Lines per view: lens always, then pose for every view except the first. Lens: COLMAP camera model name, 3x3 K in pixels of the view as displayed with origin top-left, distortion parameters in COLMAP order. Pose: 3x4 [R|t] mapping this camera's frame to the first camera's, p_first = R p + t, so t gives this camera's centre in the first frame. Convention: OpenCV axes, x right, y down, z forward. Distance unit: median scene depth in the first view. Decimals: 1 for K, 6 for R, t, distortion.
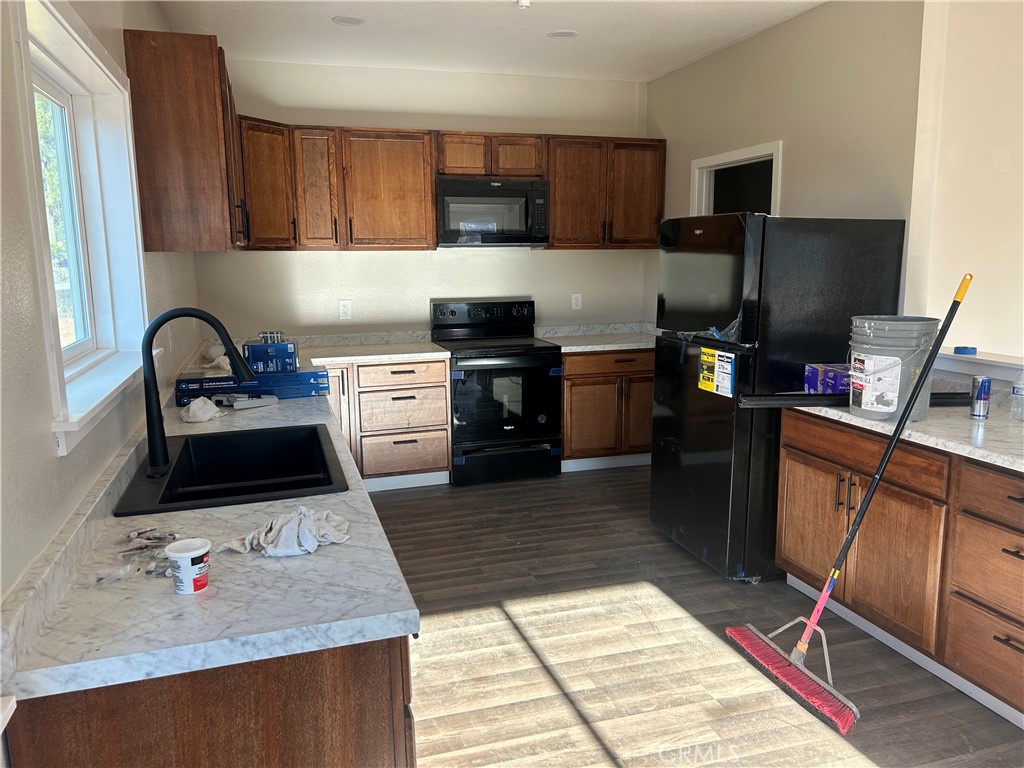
lens RADIAL K [[770.8, 0, 502.9], [0, 770.8, 385.3], [0, 0, 1]] dist [0.055058, -0.064490]
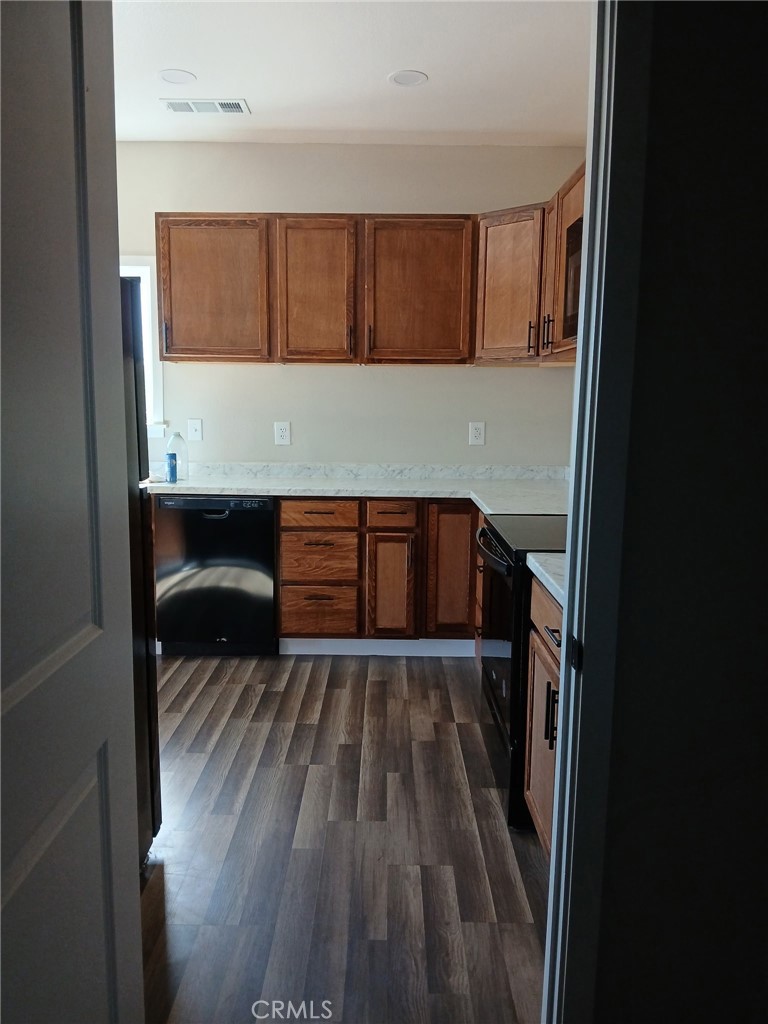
lens RADIAL K [[770.8, 0, 384.0], [0, 770.8, 512.0], [0, 0, 1]] dist [0.055058, -0.064490]
pose [[-0.296924, 0.139981, -0.944585, 0.536942], [-0.171256, 0.965352, 0.196892, -0.150921], [0.939419, 0.220228, -0.262664, 1.073351]]
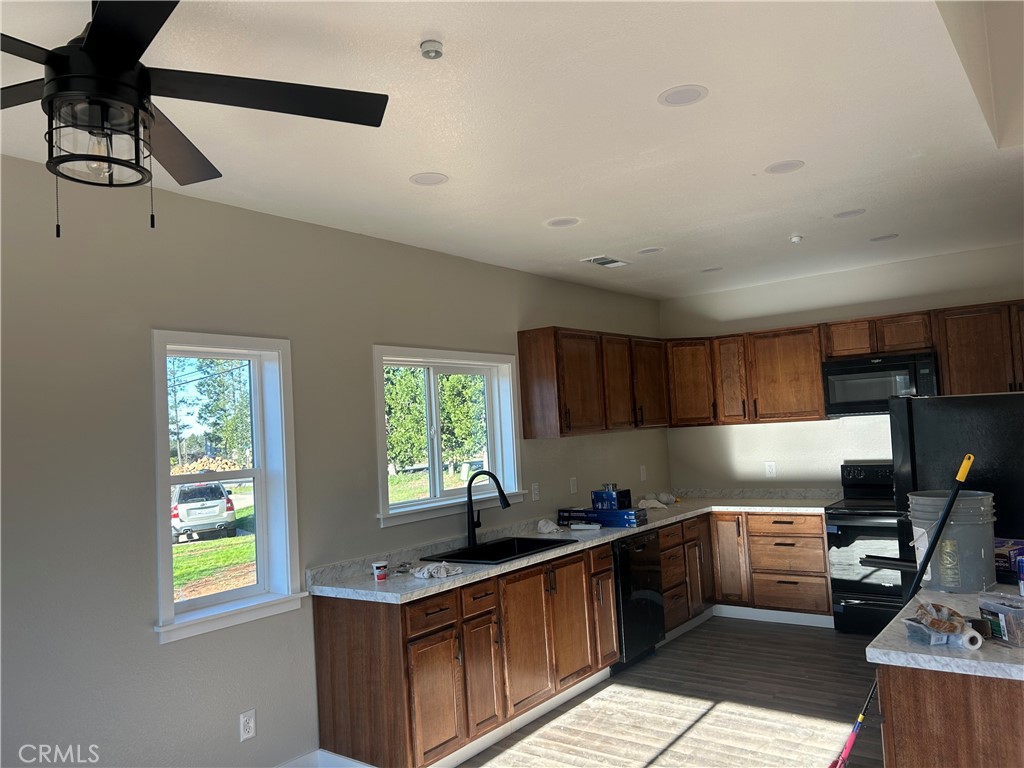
lens RADIAL K [[770.8, 0, 502.9], [0, 770.8, 385.3], [0, 0, 1]] dist [0.055058, -0.064490]
pose [[0.581396, -0.068505, -0.810732, 0.606121], [-0.087817, 0.985344, -0.146235, -0.011815], [0.808868, 0.156216, 0.566859, -0.079120]]
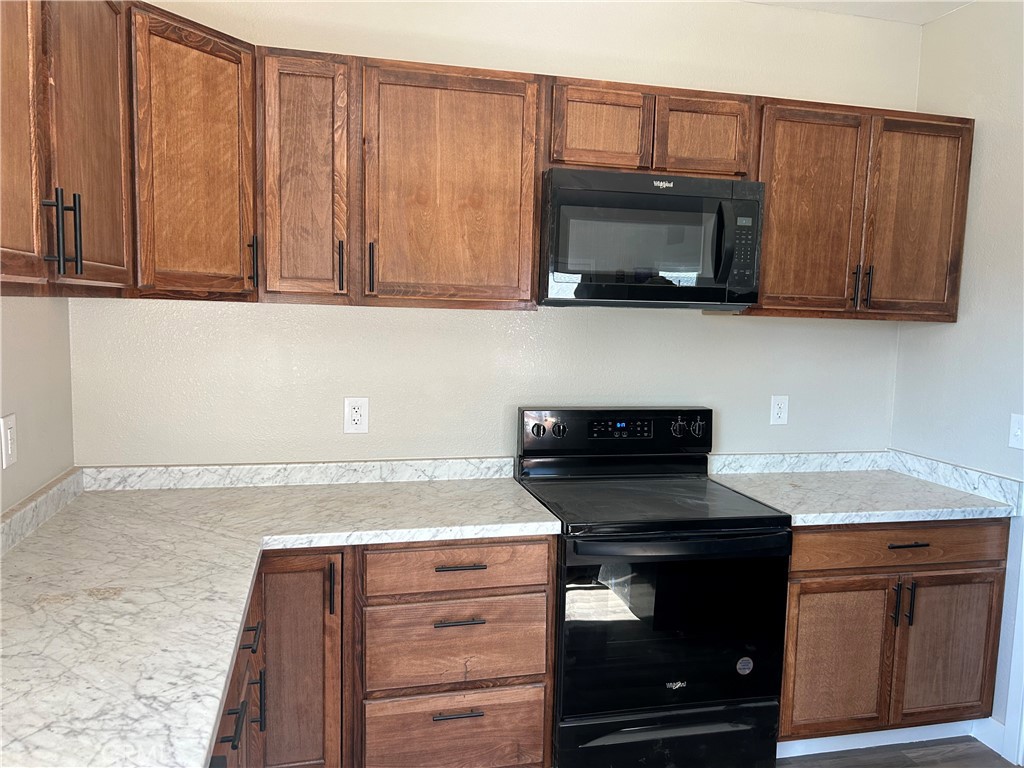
lens RADIAL K [[770.8, 0, 502.9], [0, 770.8, 385.3], [0, 0, 1]] dist [0.055058, -0.064490]
pose [[0.997581, 0.040573, -0.056438, -0.081077], [-0.044761, 0.996175, -0.075041, -0.090137], [0.053177, 0.077386, 0.995582, 0.516747]]
